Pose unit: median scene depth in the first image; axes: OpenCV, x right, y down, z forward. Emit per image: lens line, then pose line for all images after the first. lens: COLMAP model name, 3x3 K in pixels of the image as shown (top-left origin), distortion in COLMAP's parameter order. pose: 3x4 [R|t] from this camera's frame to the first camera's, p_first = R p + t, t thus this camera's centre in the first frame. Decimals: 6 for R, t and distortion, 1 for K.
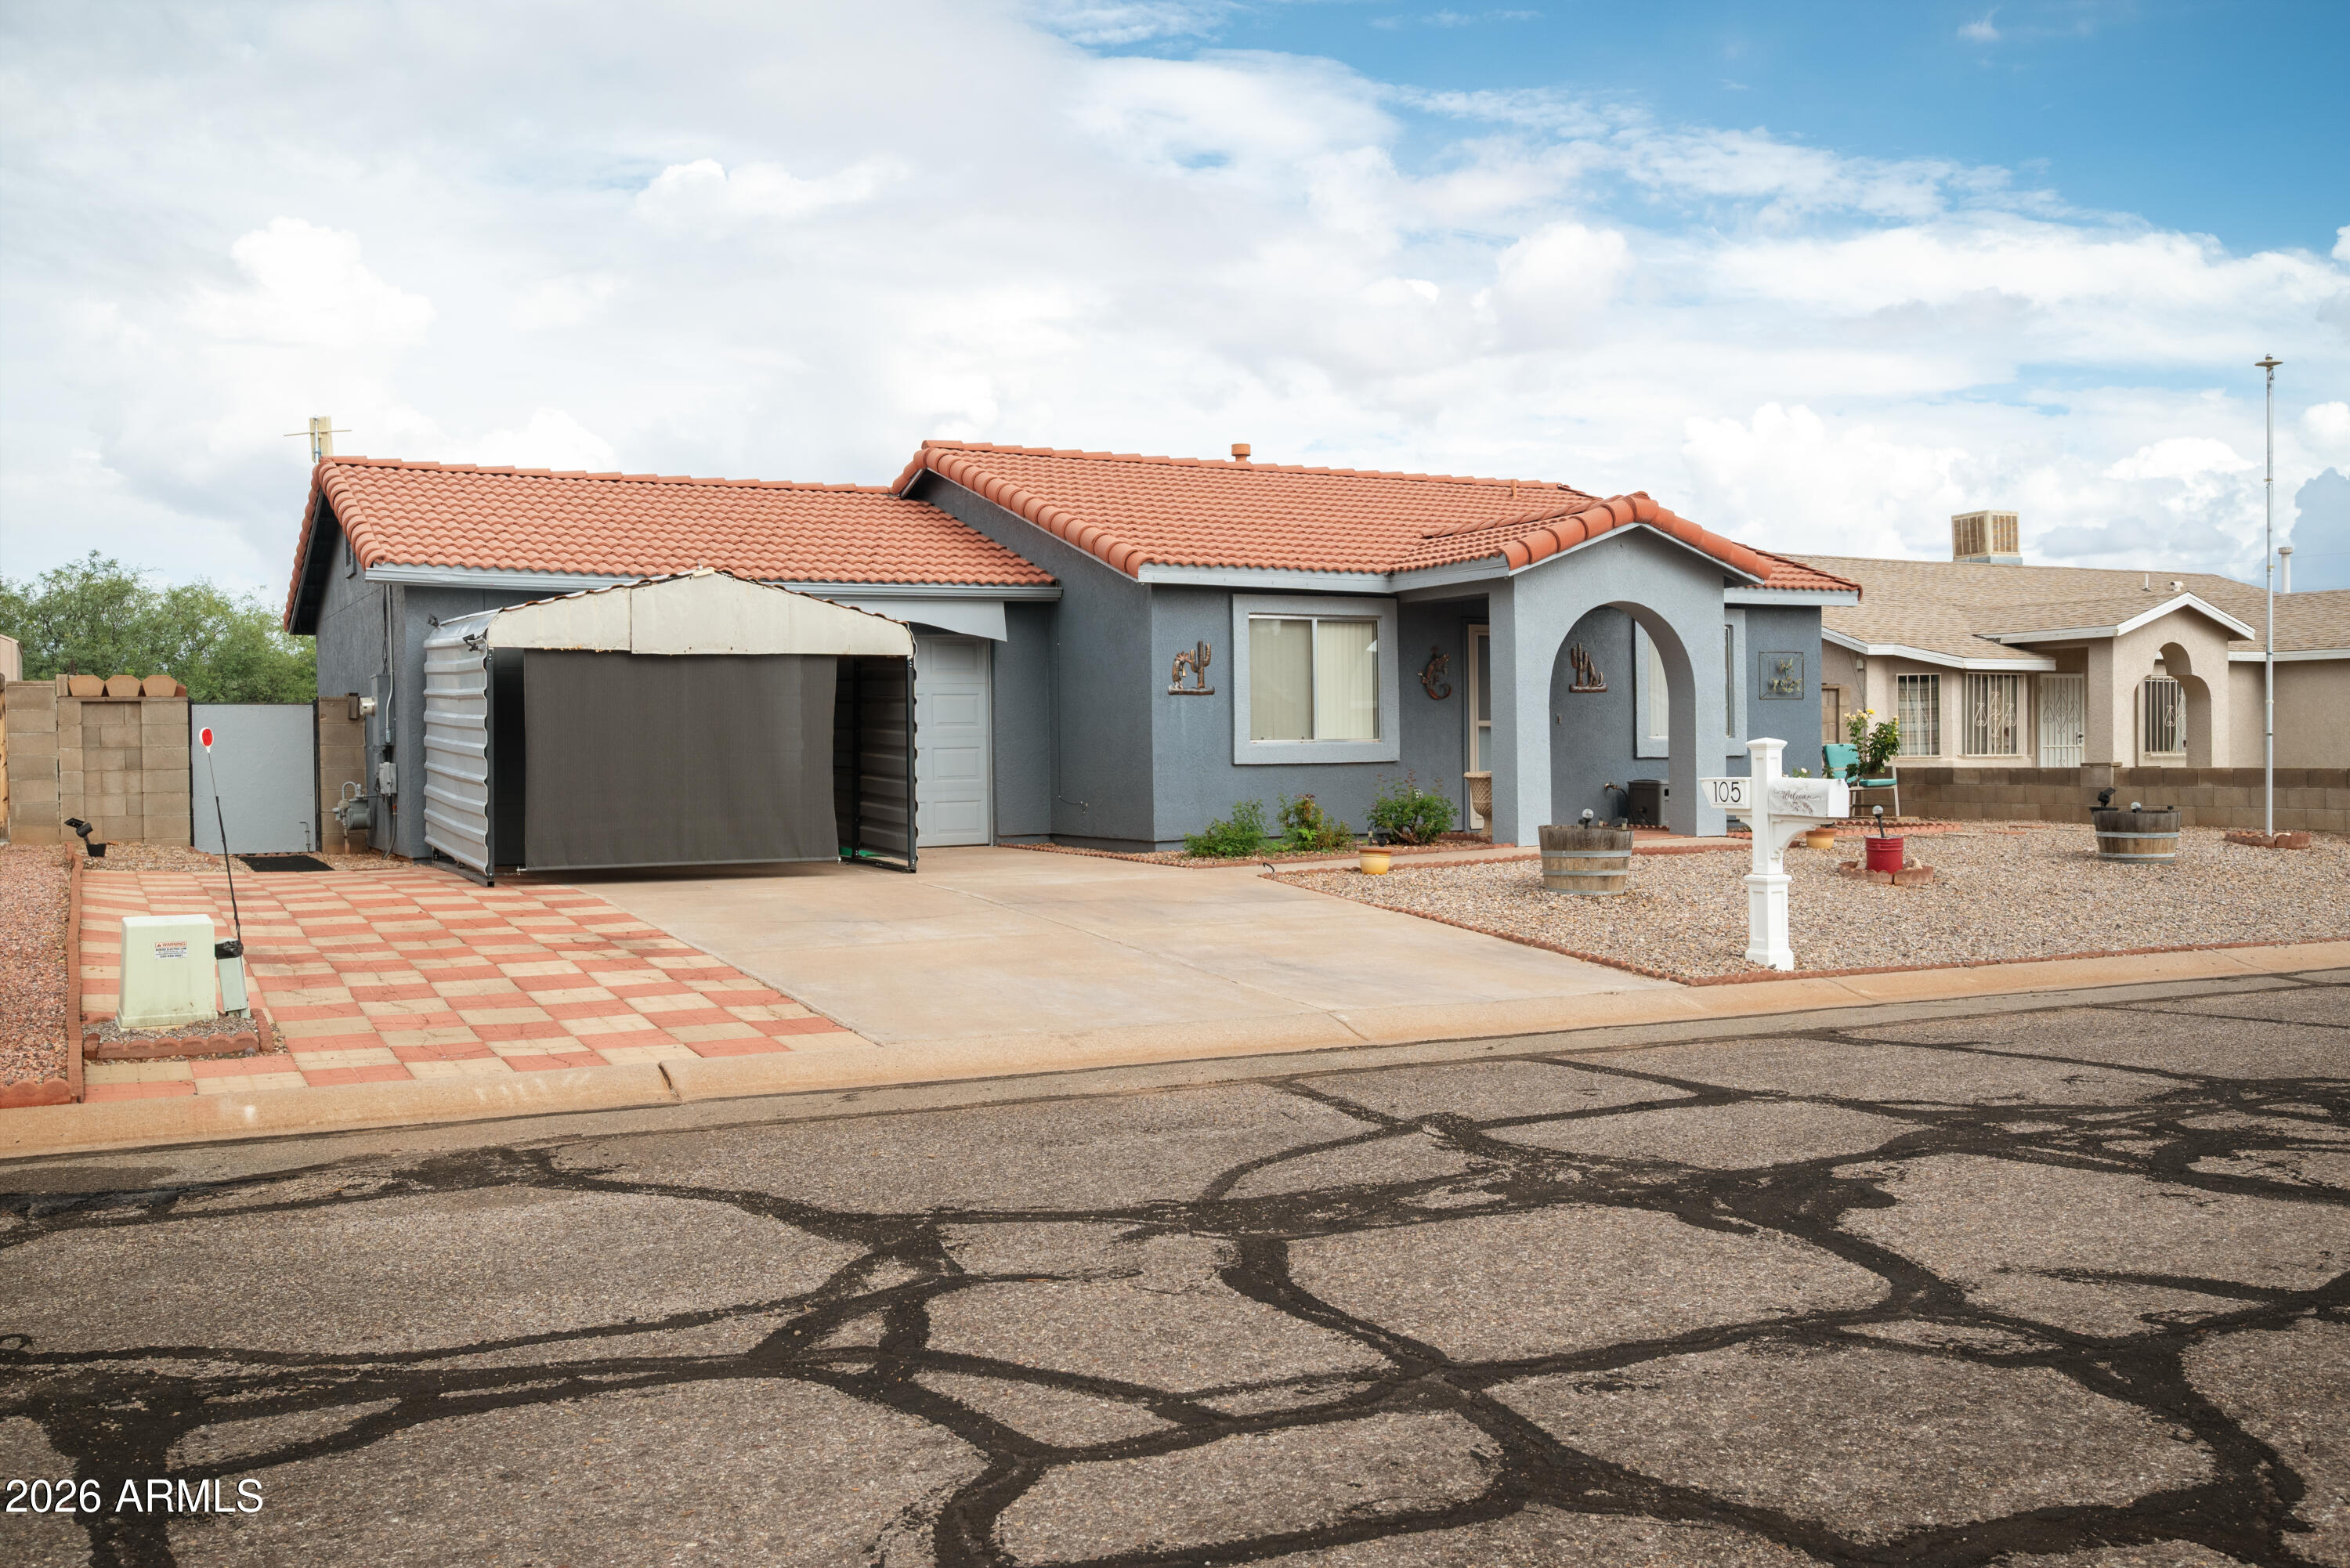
lens RADIAL K [[2025.3, 0, 1175.0], [0, 2025.3, 784.0], [0, 0, 1]] dist [0.008416, 0.001903]
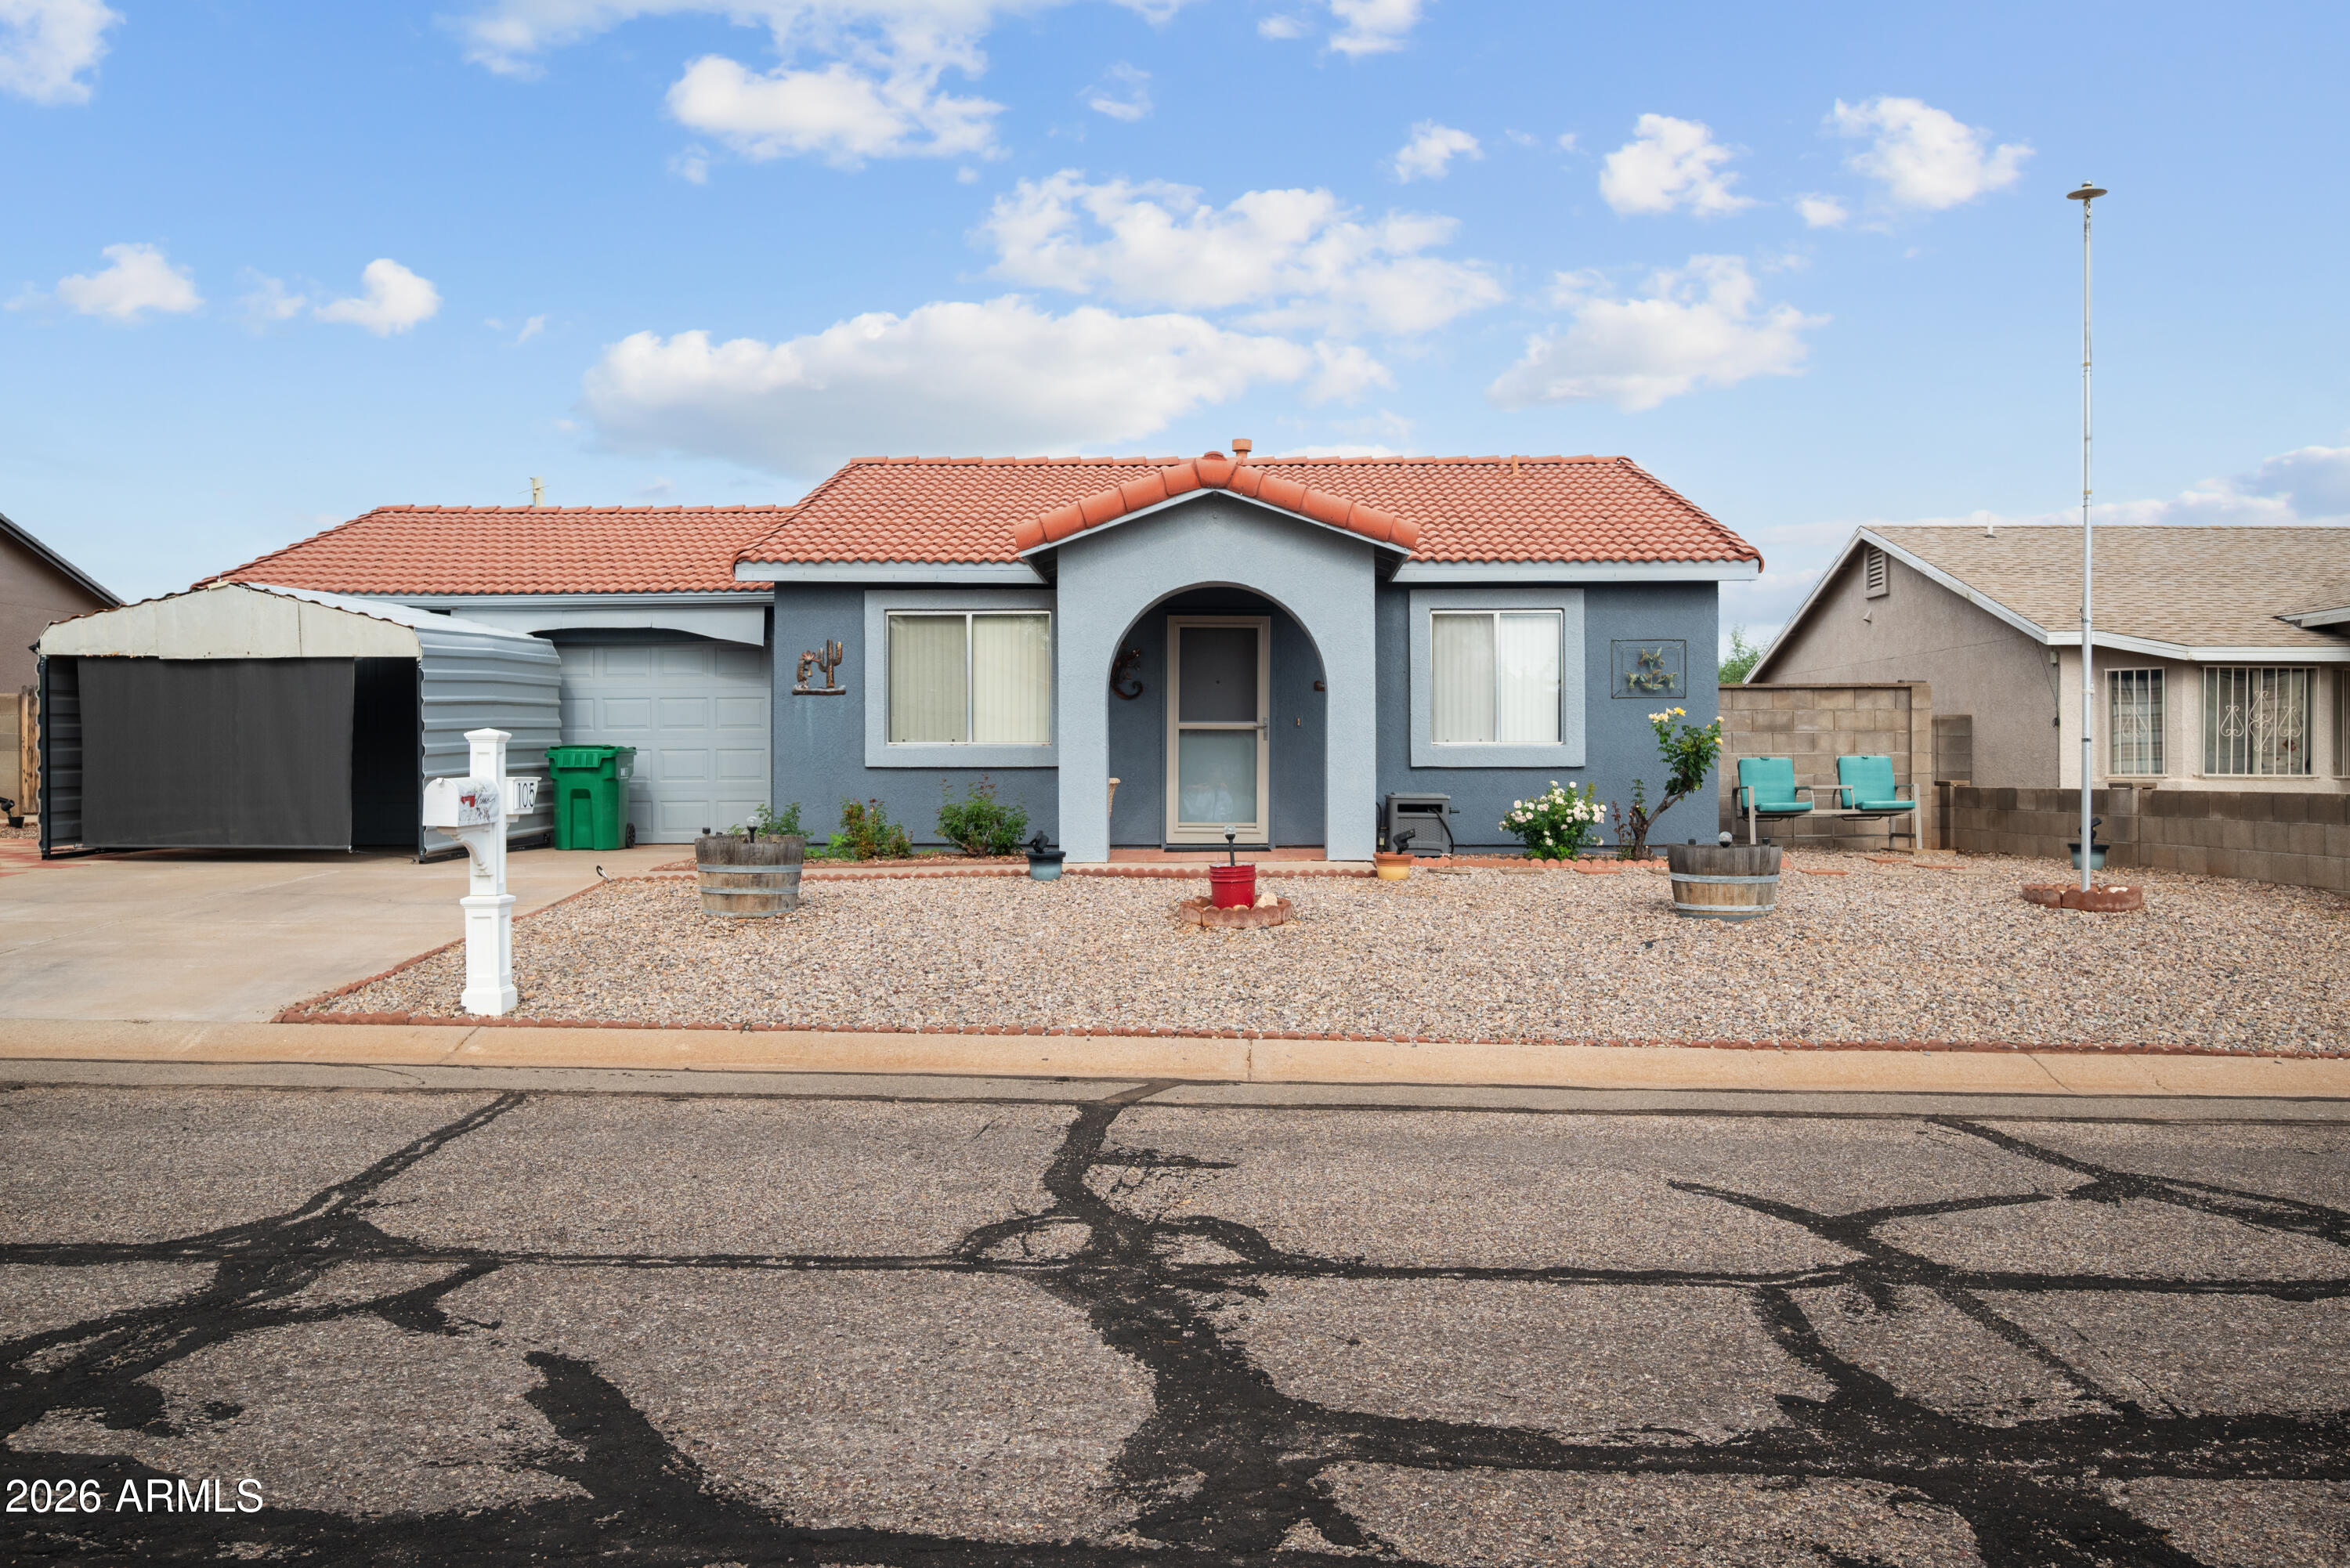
lens RADIAL K [[1804.2, 0, 1175.0], [0, 1804.2, 825.3], [0, 0, 1]] dist [0.001621, 0.005769]
pose [[0.866338, 0.027367, -0.498707, 0.573584], [-0.019433, 0.999589, 0.021095, -0.003000], [0.499080, -0.008584, 0.866514, 0.320735]]
